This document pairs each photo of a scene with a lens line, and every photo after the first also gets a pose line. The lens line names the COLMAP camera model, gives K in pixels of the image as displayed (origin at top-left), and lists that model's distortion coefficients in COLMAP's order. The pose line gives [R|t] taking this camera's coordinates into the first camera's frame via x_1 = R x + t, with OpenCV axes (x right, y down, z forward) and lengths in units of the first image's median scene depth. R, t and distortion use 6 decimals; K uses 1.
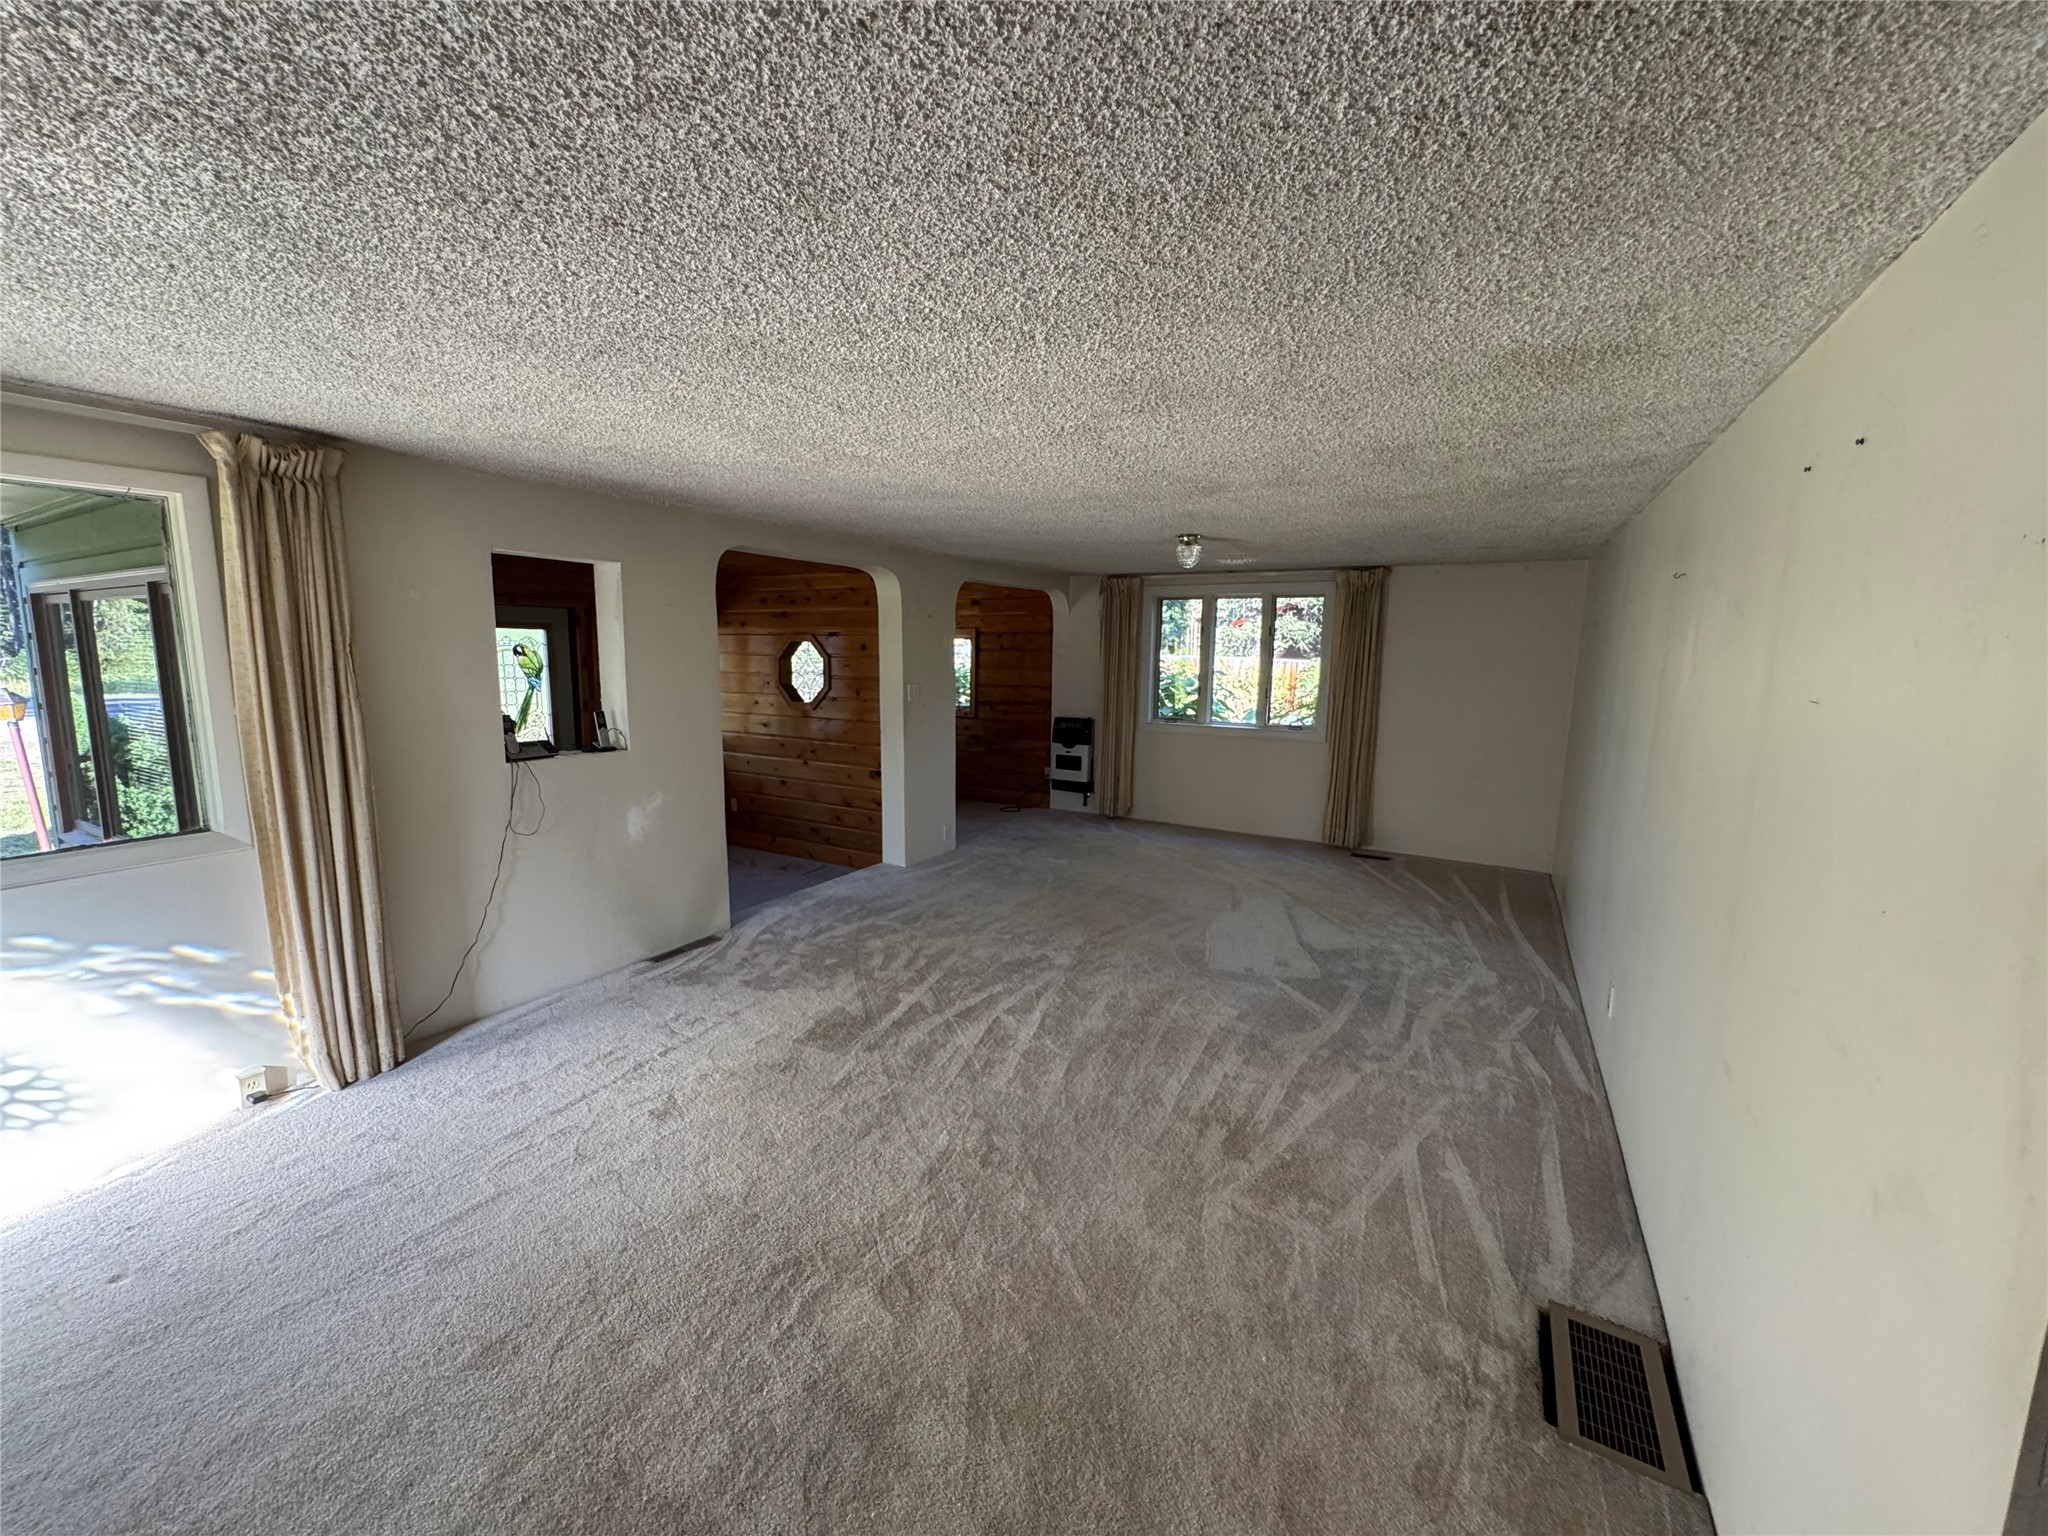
lens RADIAL K [[816.8, 0, 1022.5], [0, 816.8, 764.5], [0, 0, 1]] dist [-0.002902, 0.000777]
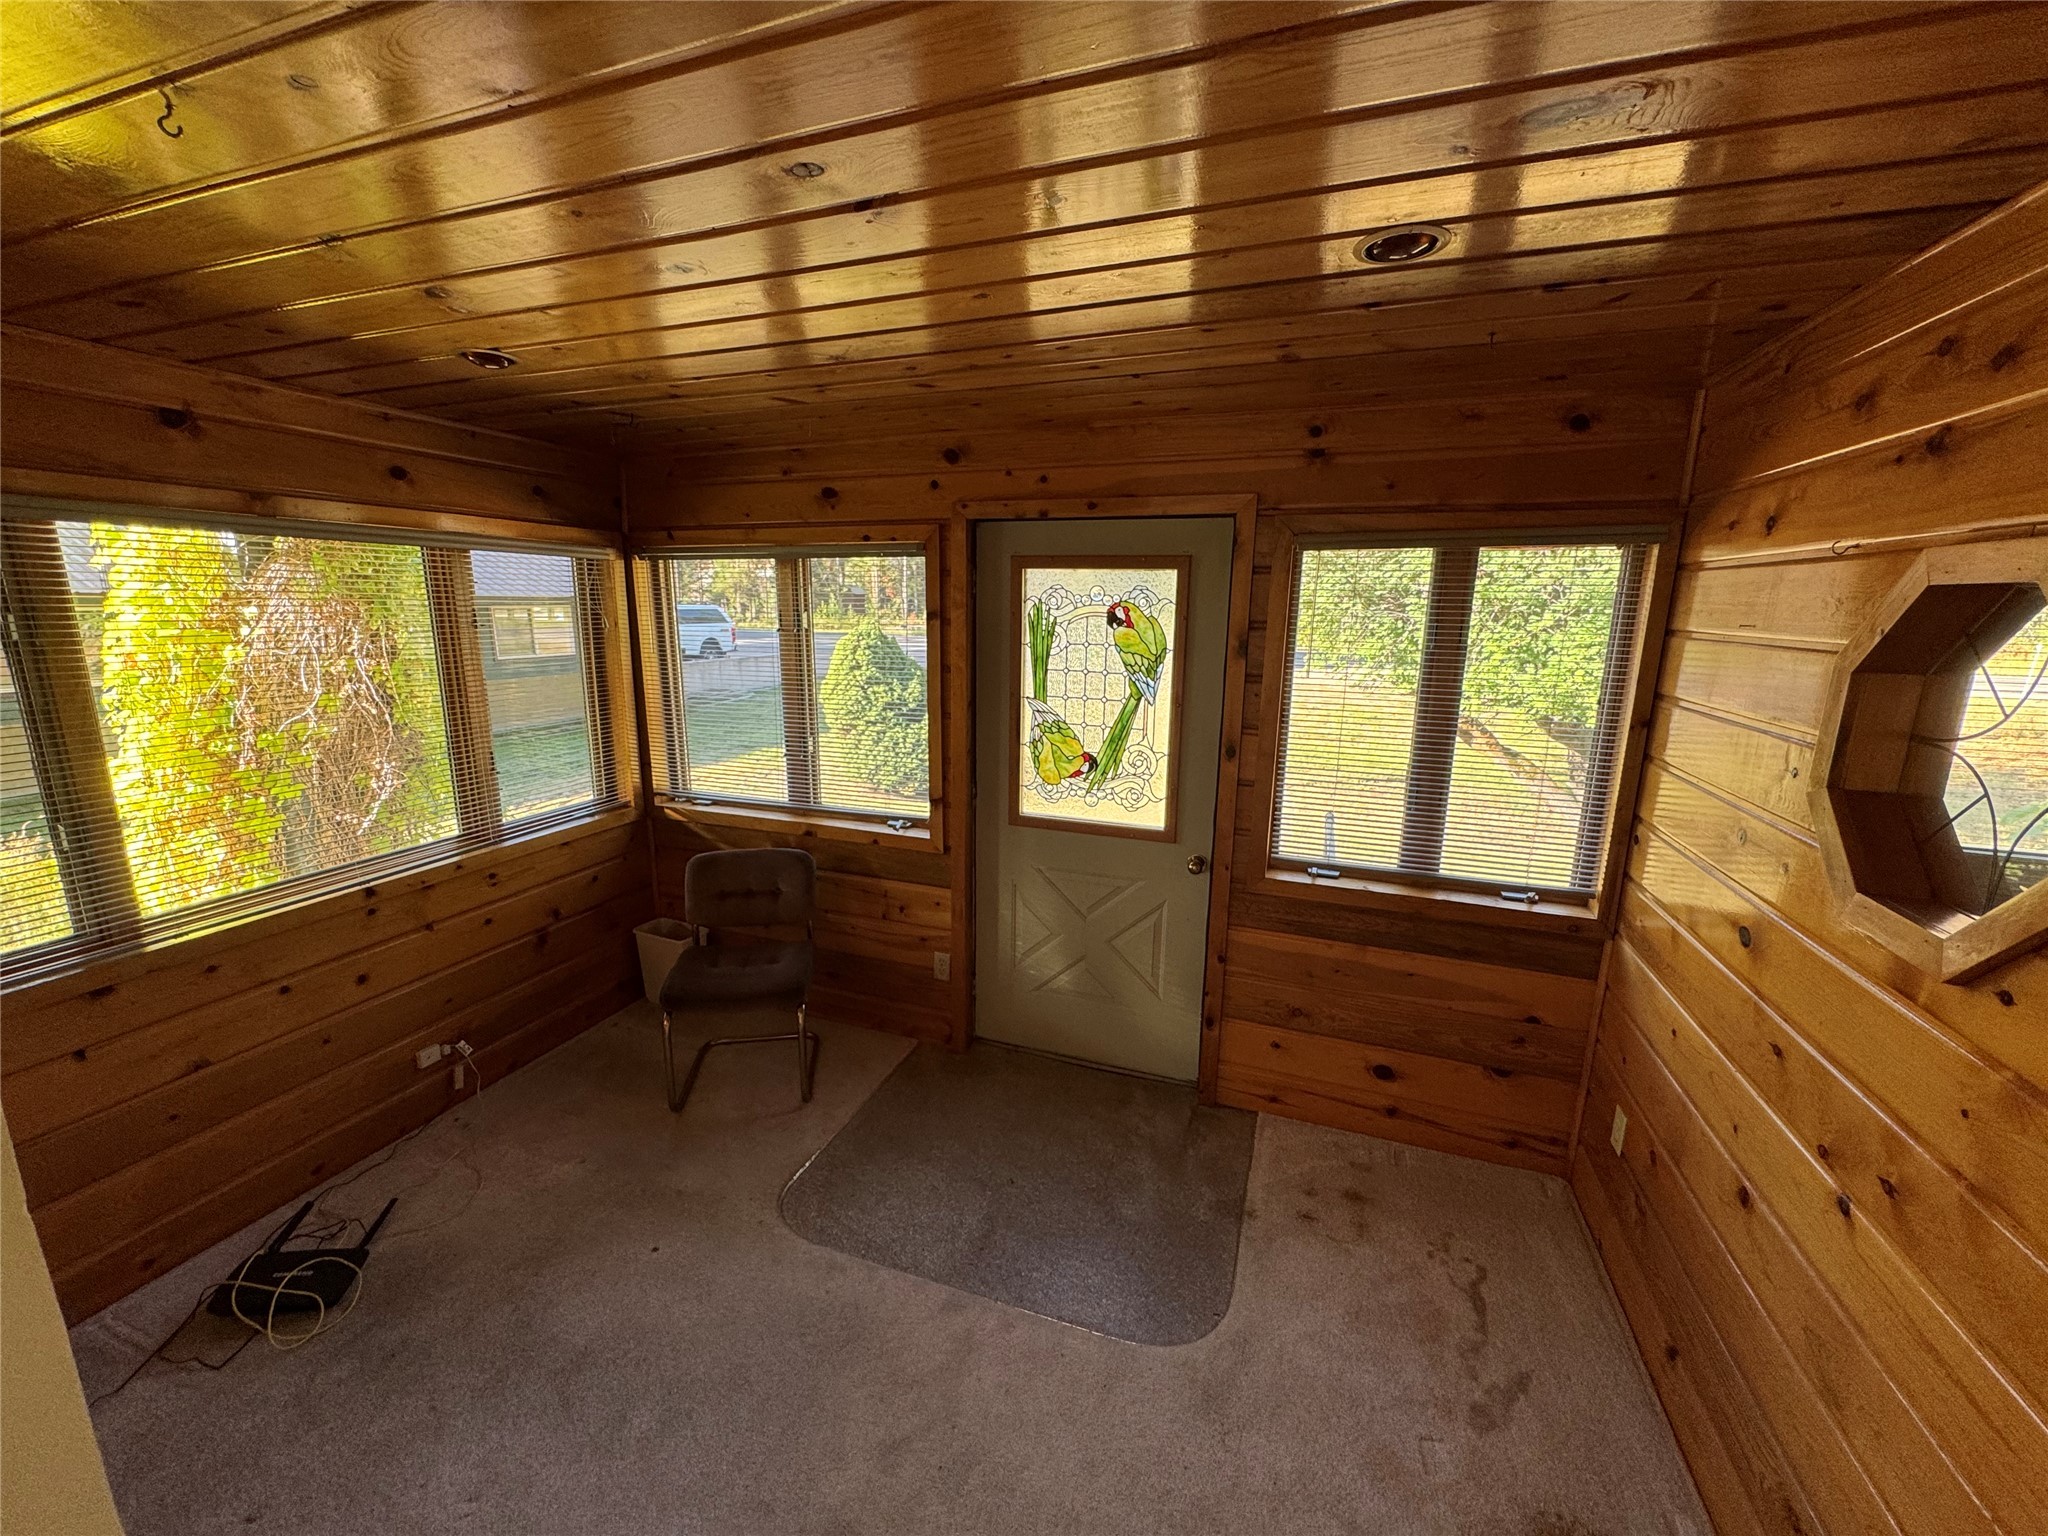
lens RADIAL K [[816.8, 0, 1018.6], [0, 816.8, 770.6], [0, 0, 1]] dist [-0.002902, 0.000777]
pose [[0.168350, 0.192565, -0.966735, -0.370553], [-0.155826, 0.973600, 0.166796, -0.304632], [0.973333, 0.122562, 0.193912, 2.153339]]
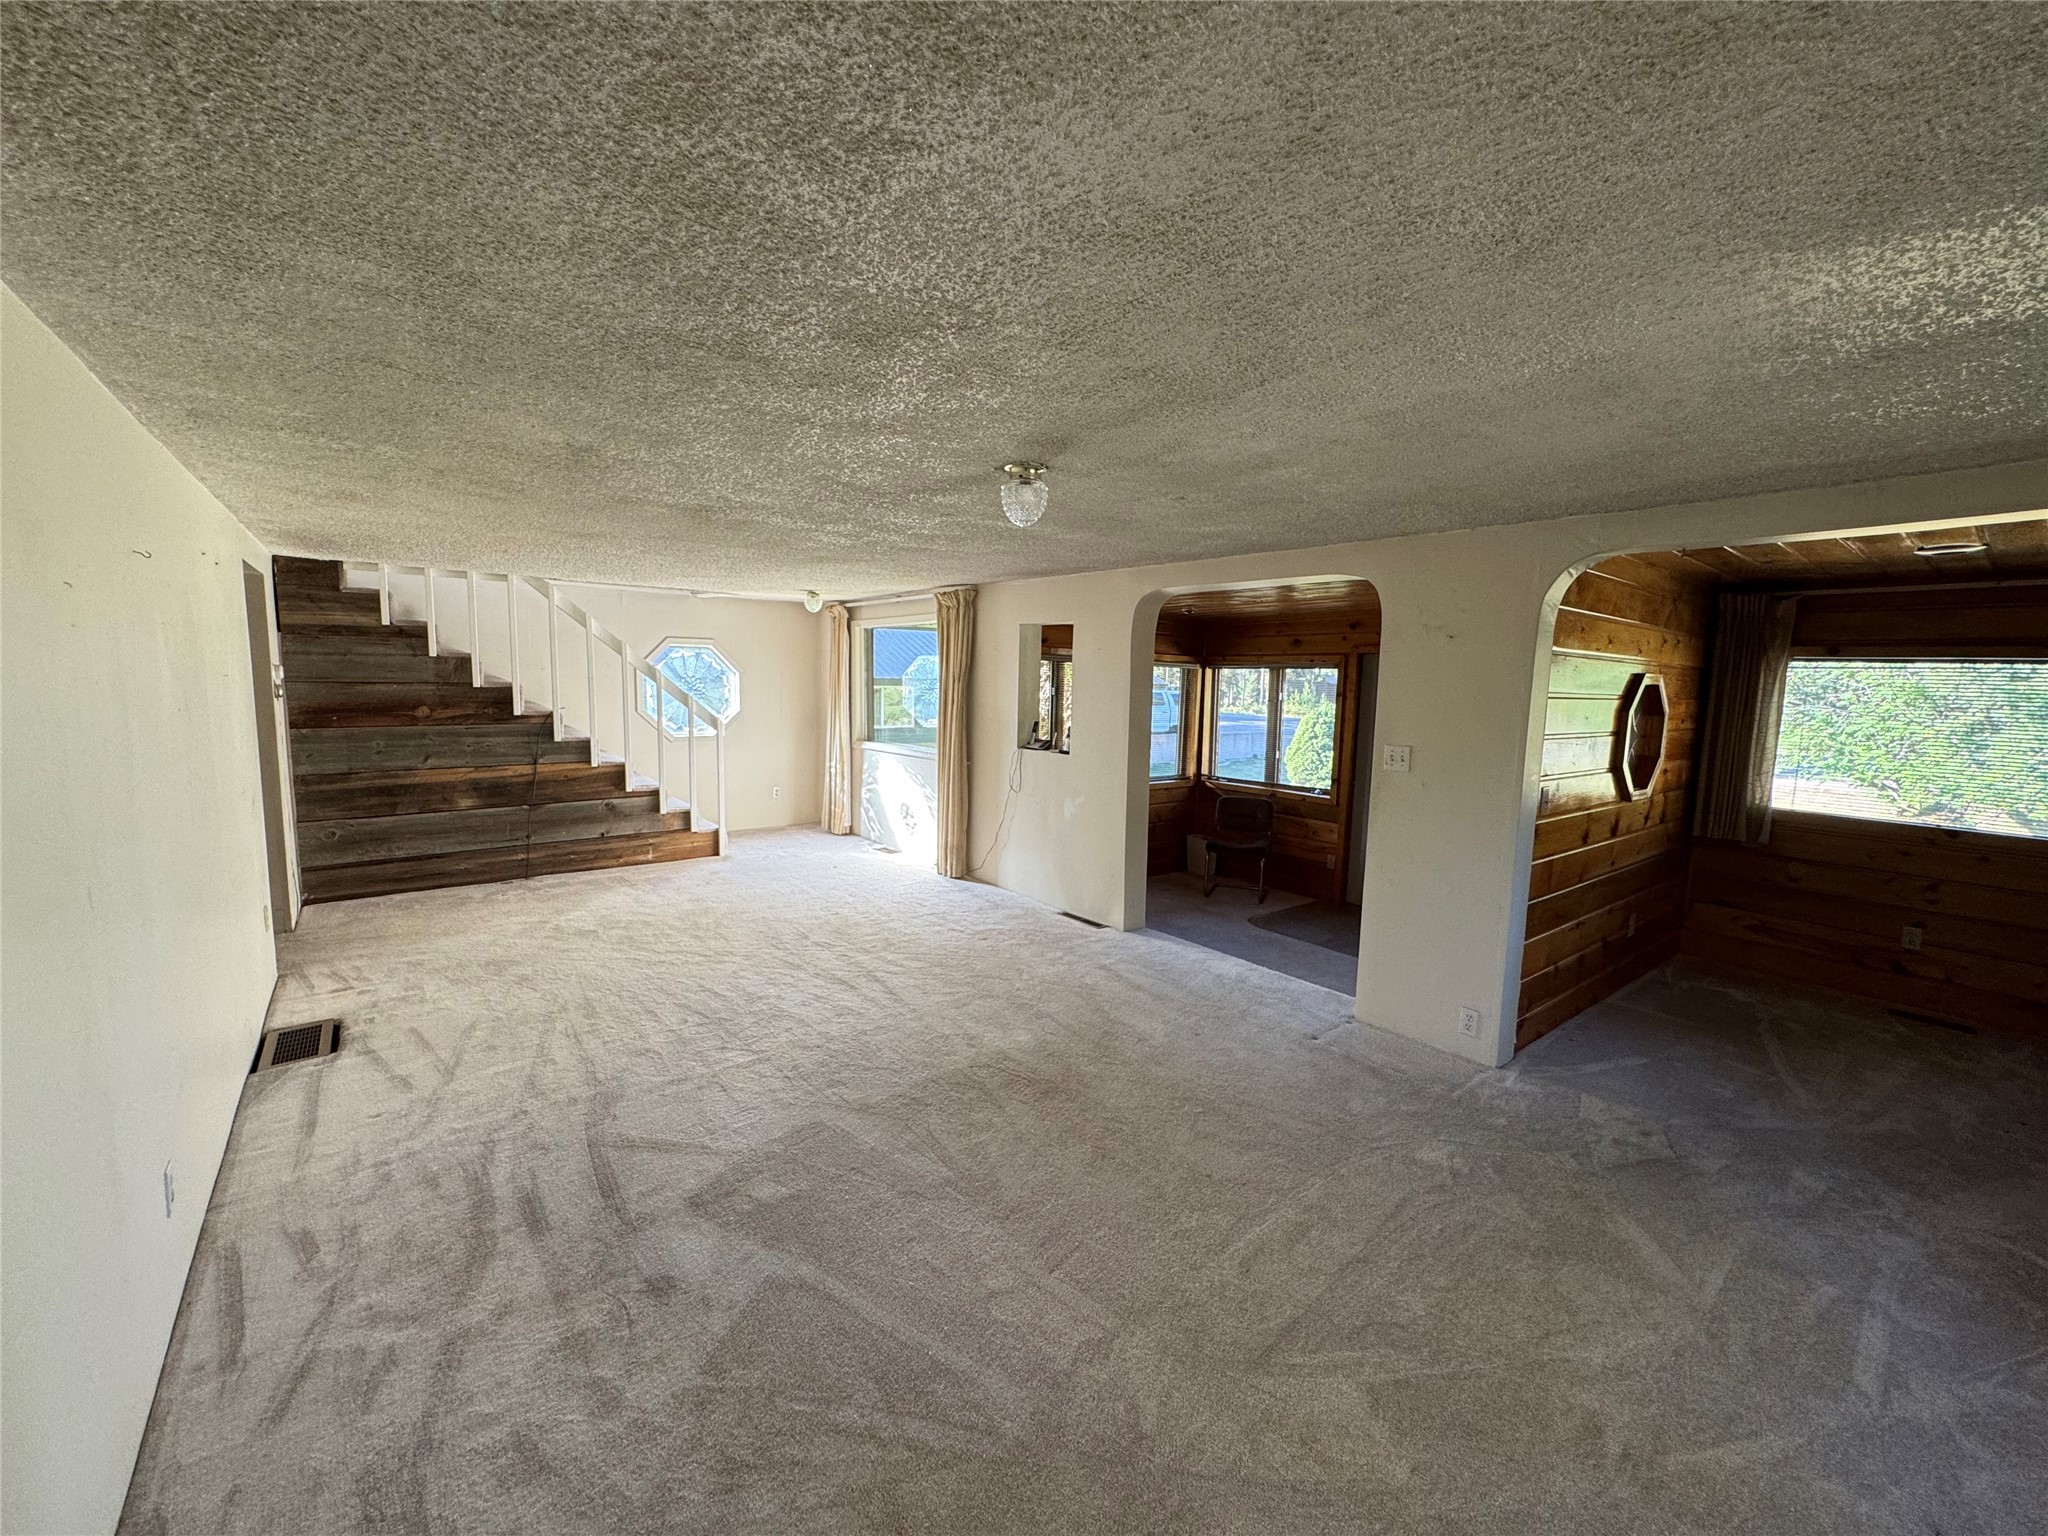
lens RADIAL K [[816.8, 0, 1023.9], [0, 816.8, 771.1], [0, 0, 1]] dist [-0.002902, 0.000777]
pose [[-0.374174, 0.082974, -0.923639, 1.323757], [-0.164877, 0.974169, 0.154307, -0.306208], [0.912584, 0.210024, -0.350829, 2.287517]]
